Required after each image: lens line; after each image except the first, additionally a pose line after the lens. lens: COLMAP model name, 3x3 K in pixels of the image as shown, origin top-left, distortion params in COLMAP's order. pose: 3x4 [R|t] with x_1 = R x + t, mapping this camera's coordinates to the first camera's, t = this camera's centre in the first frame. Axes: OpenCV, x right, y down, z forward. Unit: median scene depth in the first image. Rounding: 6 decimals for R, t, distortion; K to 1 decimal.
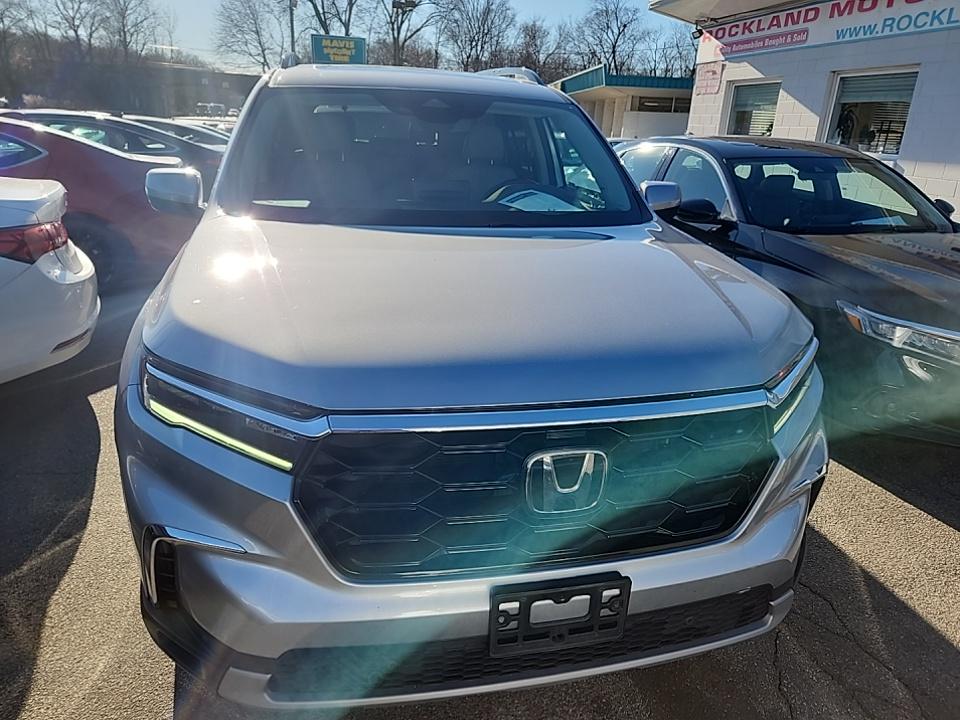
lens RADIAL K [[649.2, 0, 473.7], [0, 649.2, 358.4], [0, 0, 1]] dist [0.068122, -0.045788]
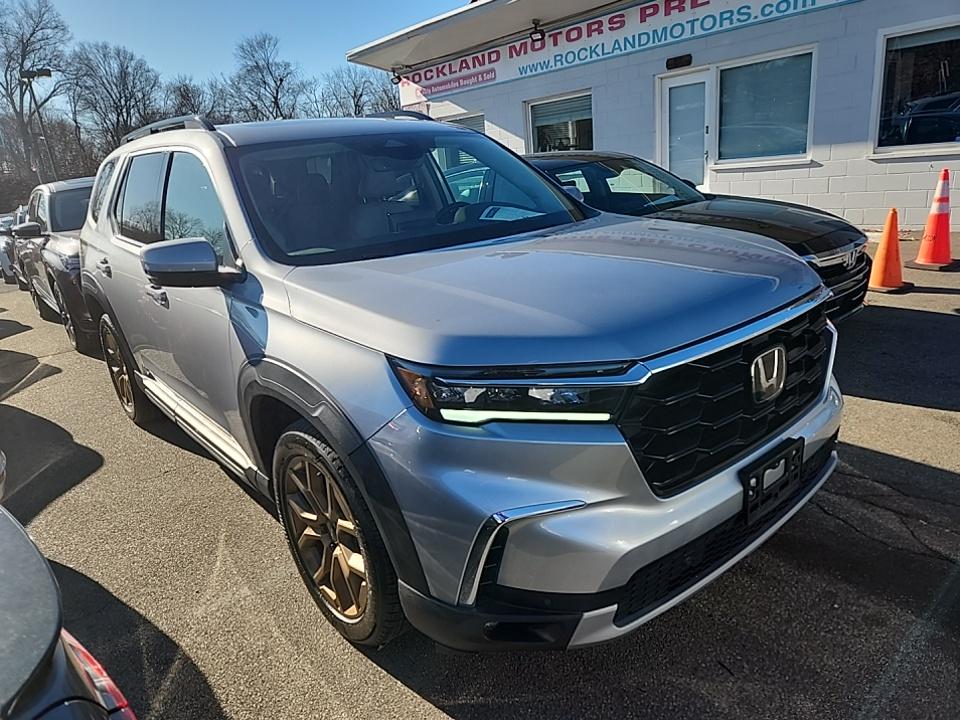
lens RADIAL K [[649.2, 0, 475.6], [0, 649.2, 364.2], [0, 0, 1]] dist [0.068122, -0.045788]
pose [[0.882275, -0.253148, 0.396872, -0.111618], [0.275611, 0.961269, 0.000451, -0.000158], [-0.381615, 0.108984, 0.917874, -0.002898]]
